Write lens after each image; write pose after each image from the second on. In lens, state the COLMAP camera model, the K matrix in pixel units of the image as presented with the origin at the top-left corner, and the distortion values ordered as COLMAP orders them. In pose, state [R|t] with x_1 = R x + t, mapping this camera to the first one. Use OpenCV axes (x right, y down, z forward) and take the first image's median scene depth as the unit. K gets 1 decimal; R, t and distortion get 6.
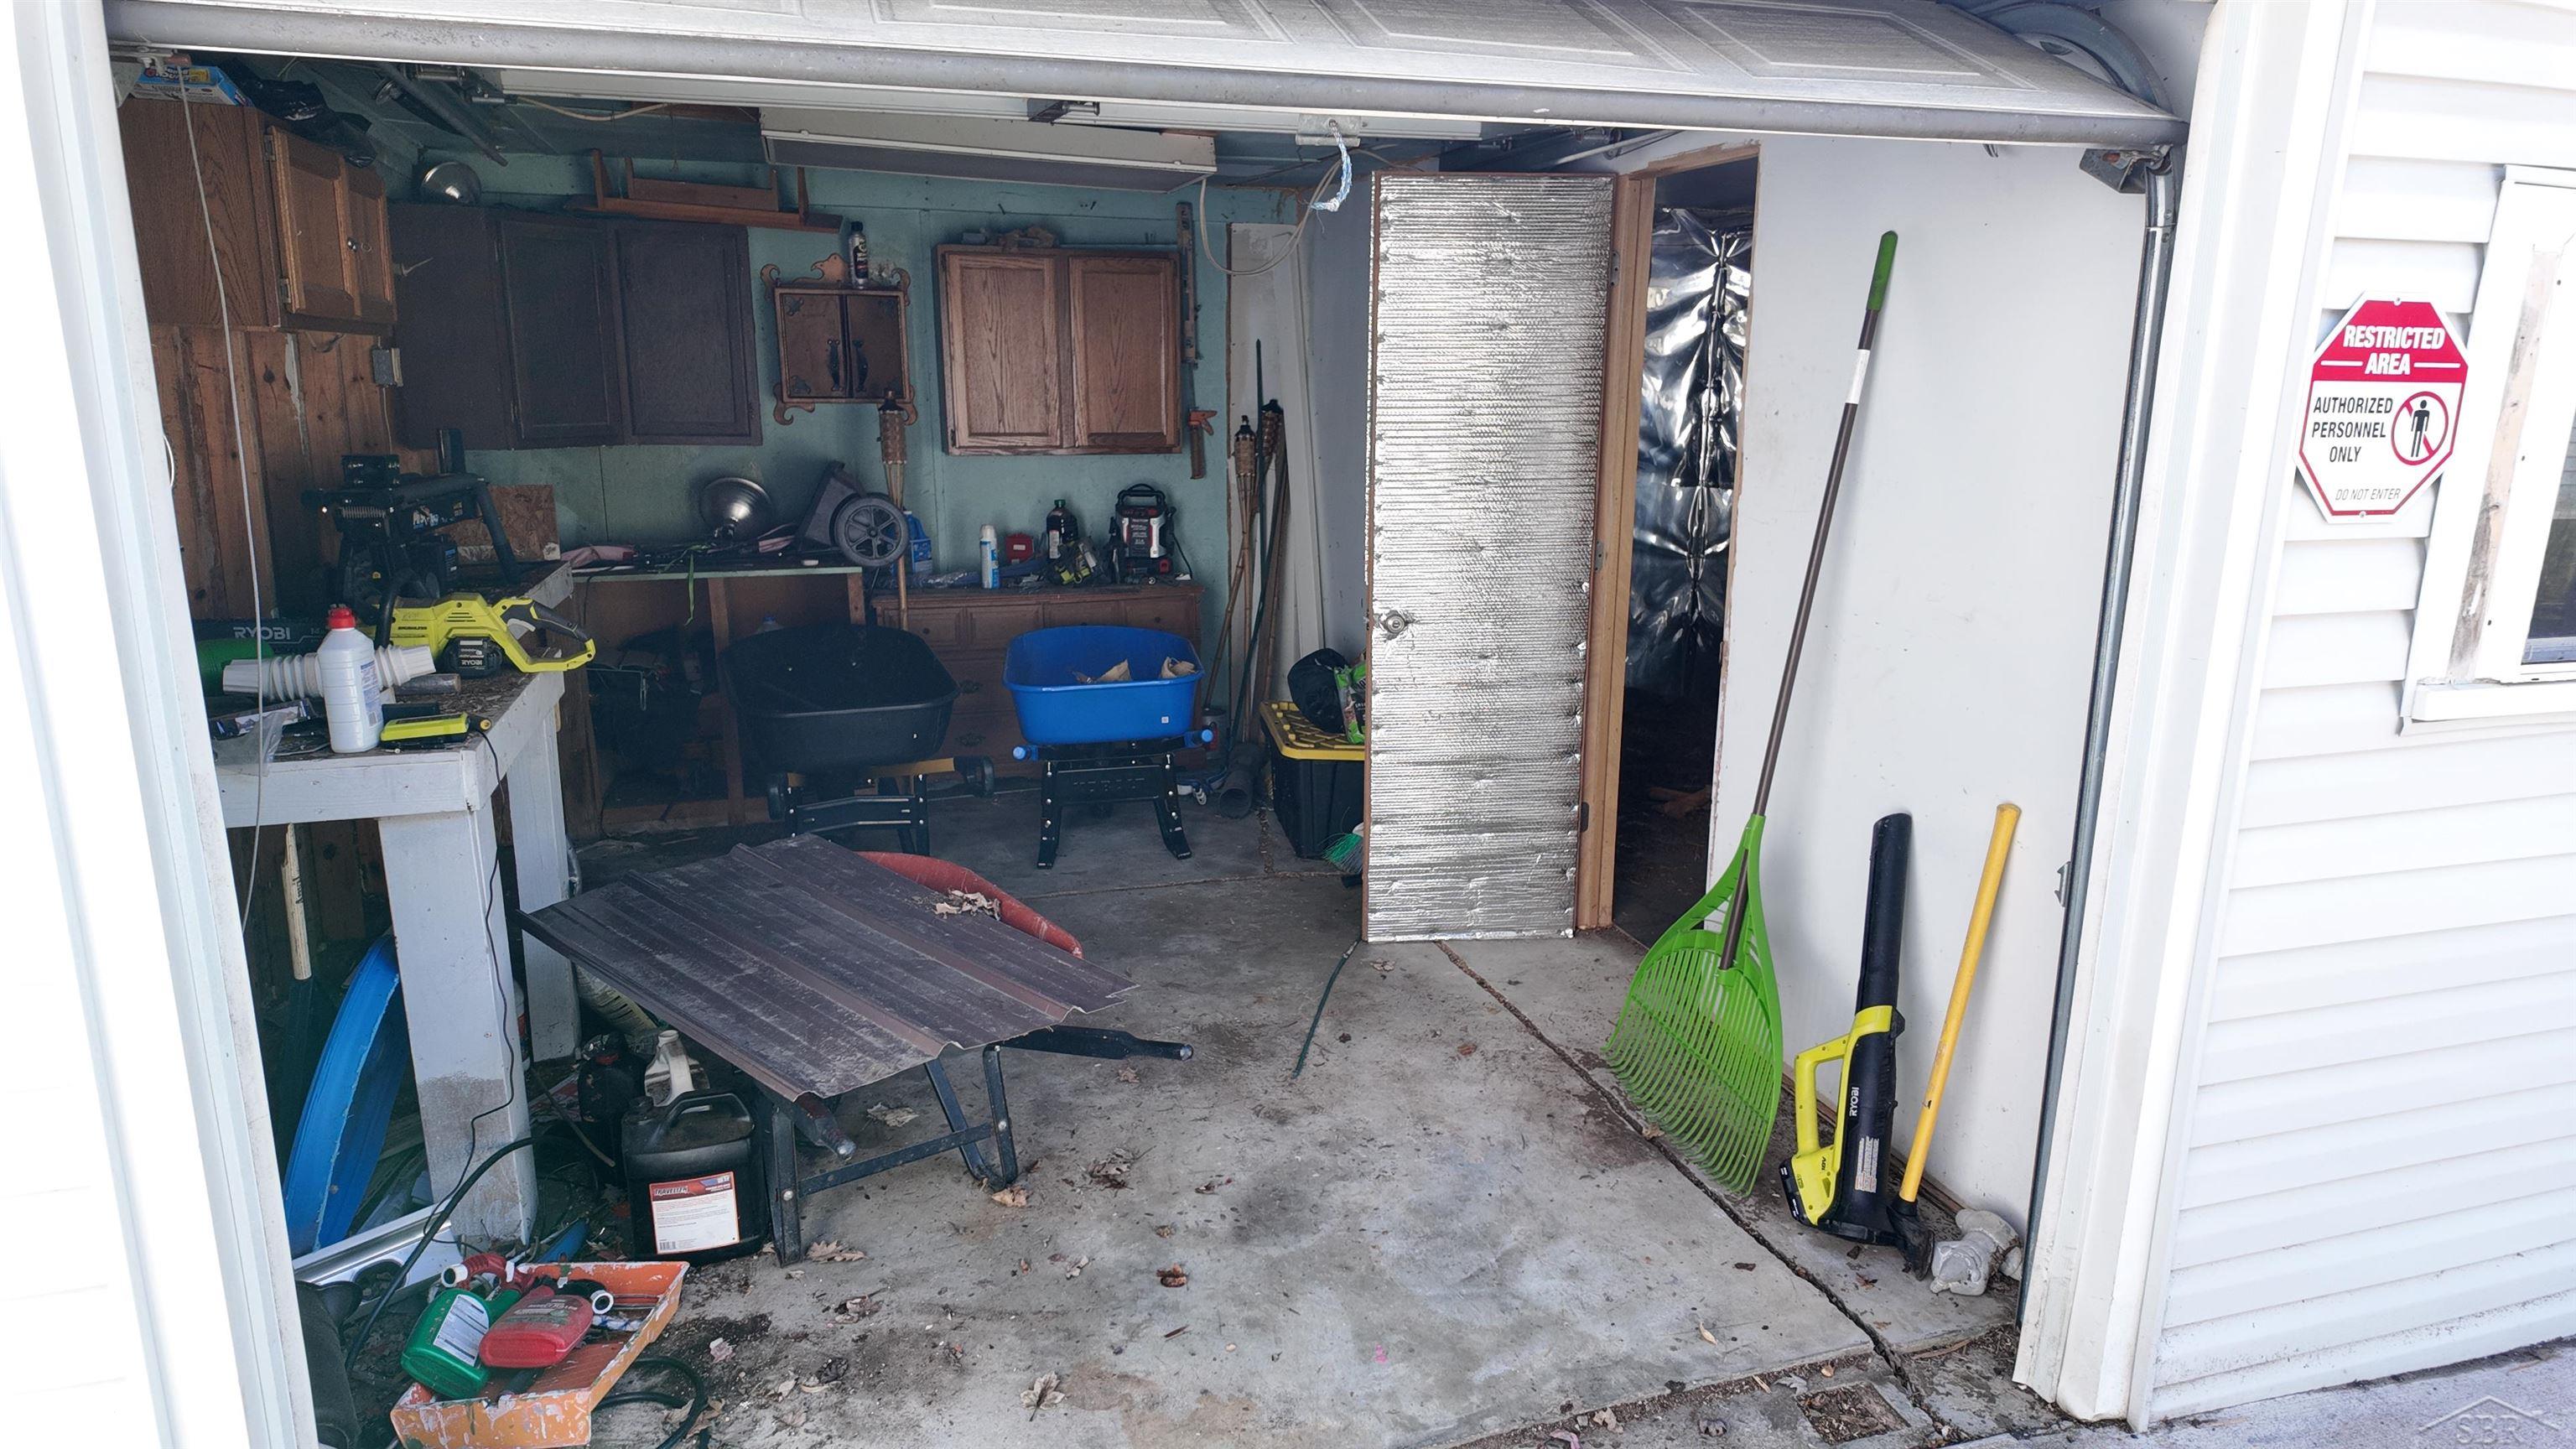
lens RADIAL K [[1502.3, 0, 1288.0], [0, 1502.3, 724.5], [0, 0, 1]] dist [0.003273, -0.001099]
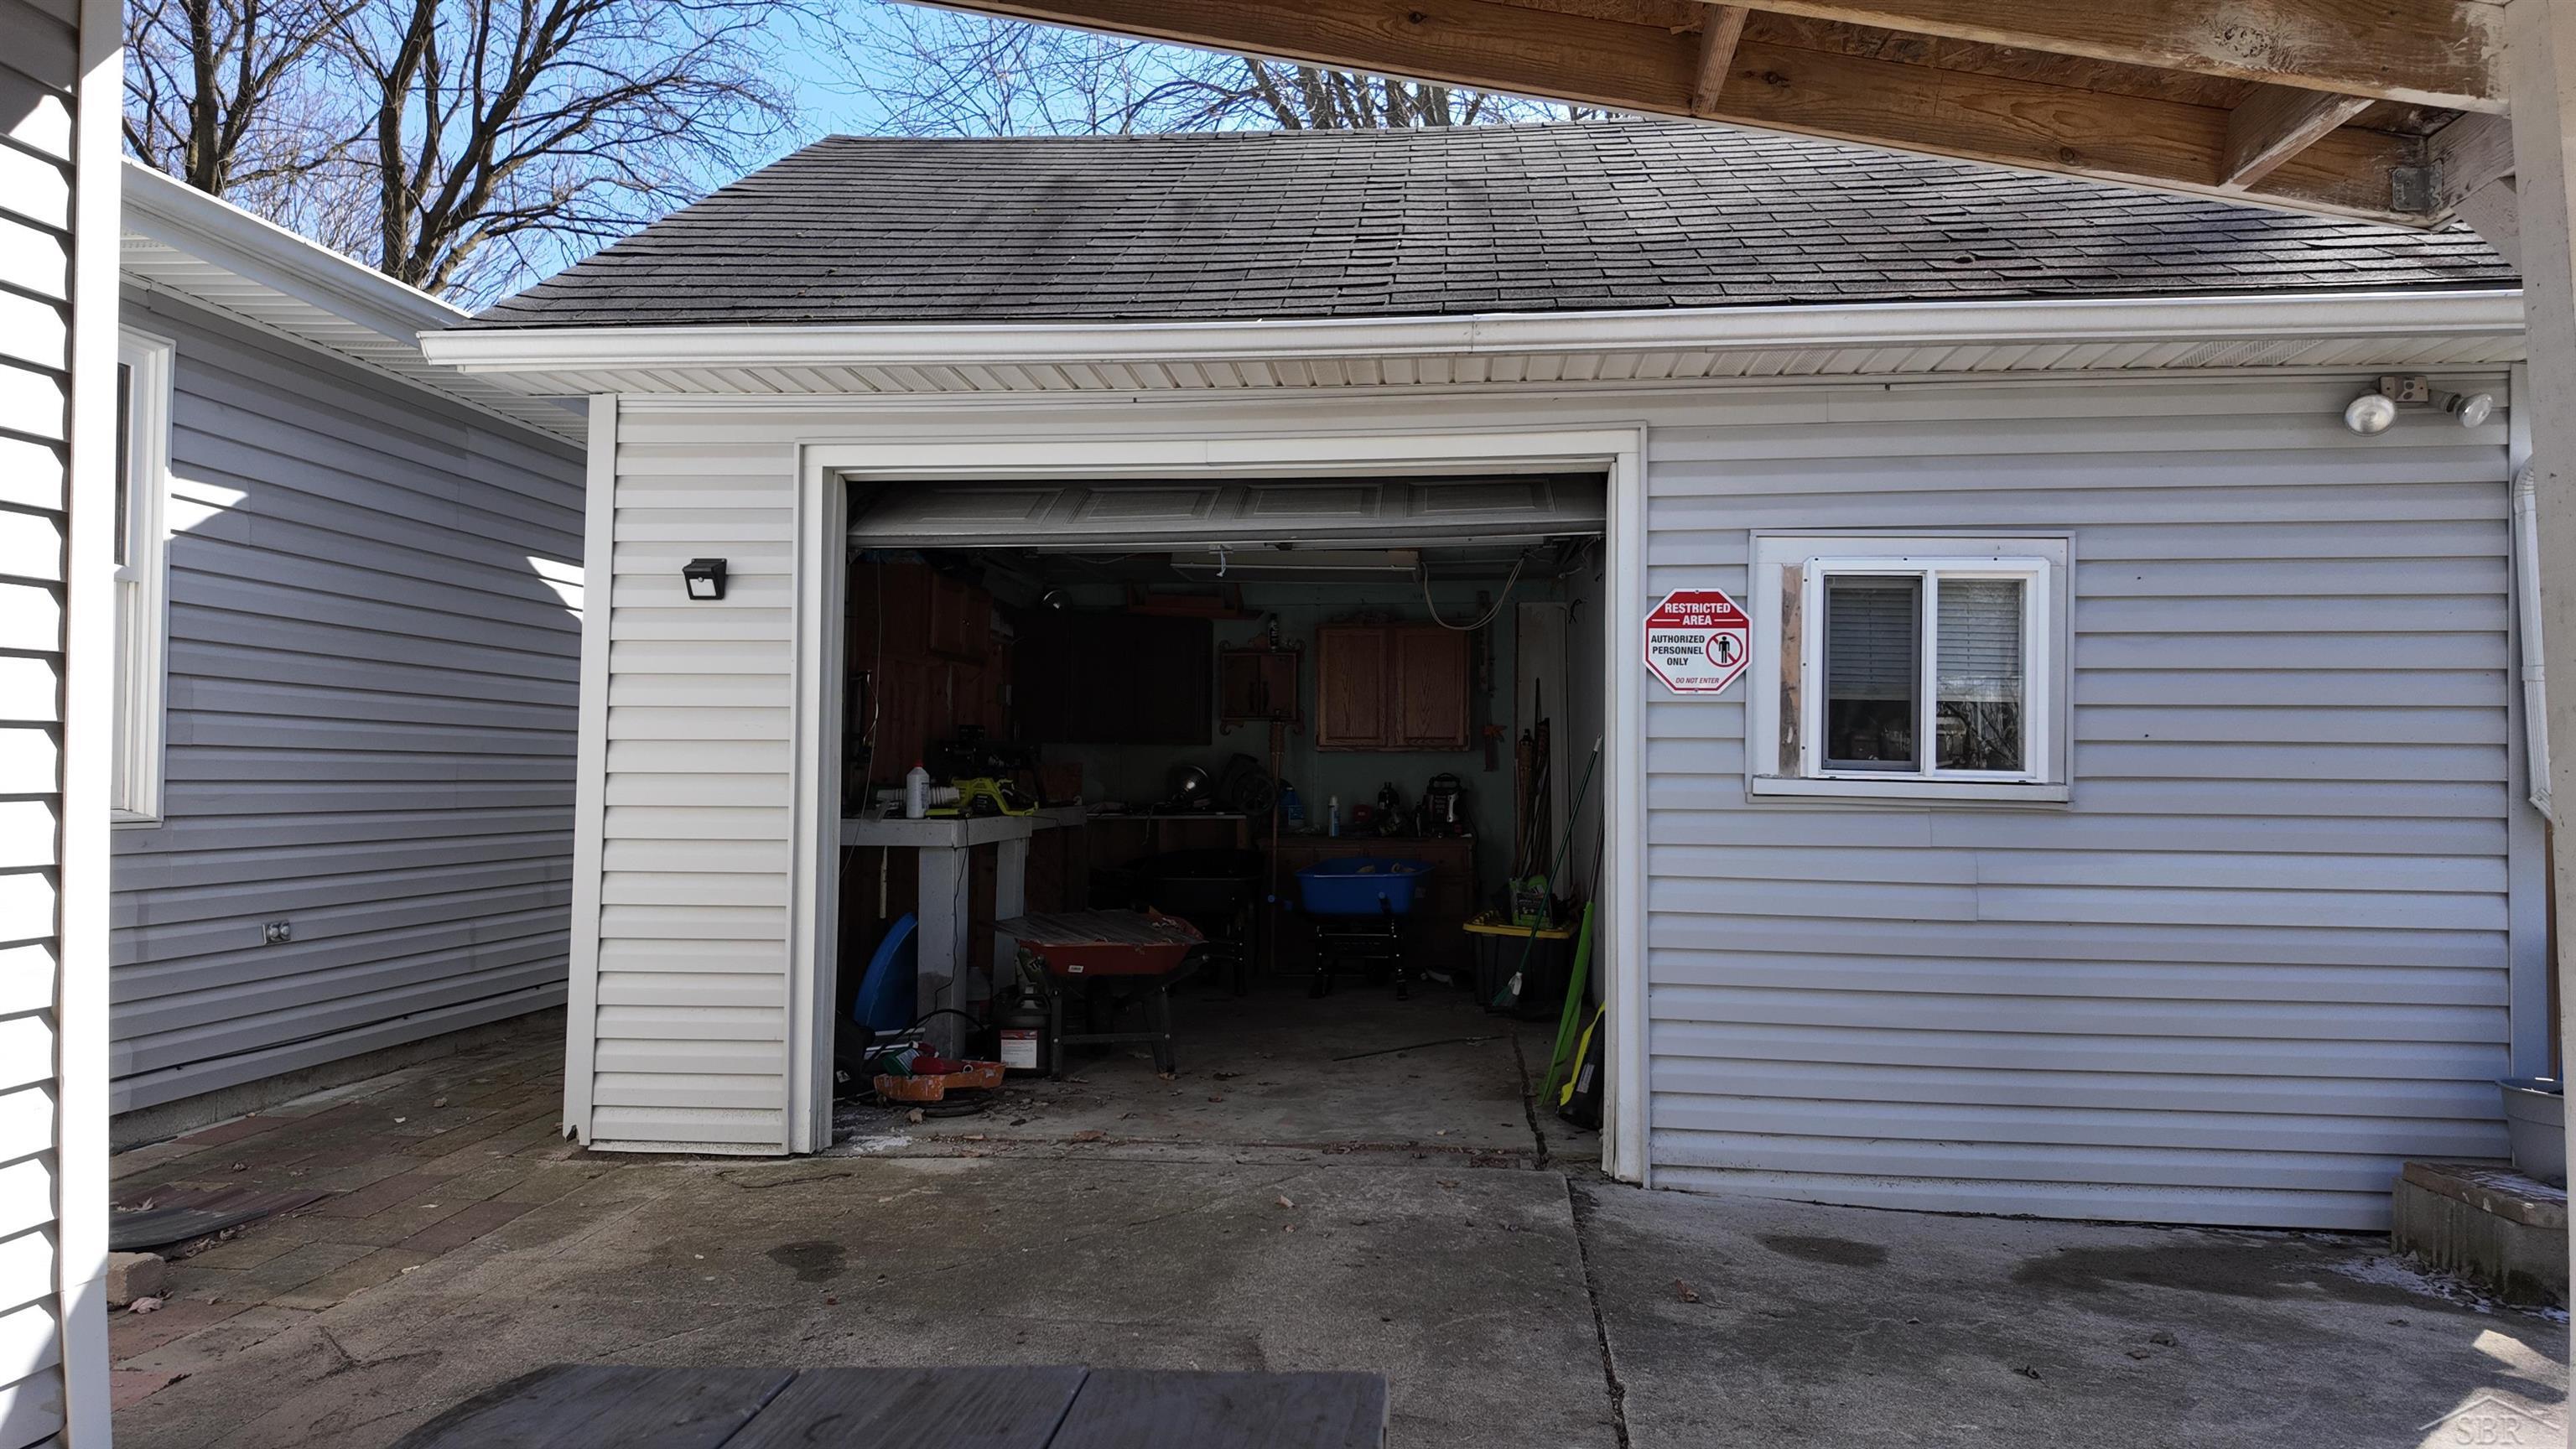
lens RADIAL K [[1502.3, 0, 1288.0], [0, 1502.3, 724.5], [0, 0, 1]] dist [0.003273, -0.001099]
pose [[0.910050, -0.016224, -0.414181, 0.820505], [-0.091978, 0.966418, -0.239950, 0.353698], [0.404165, 0.256462, 0.877996, -0.805795]]
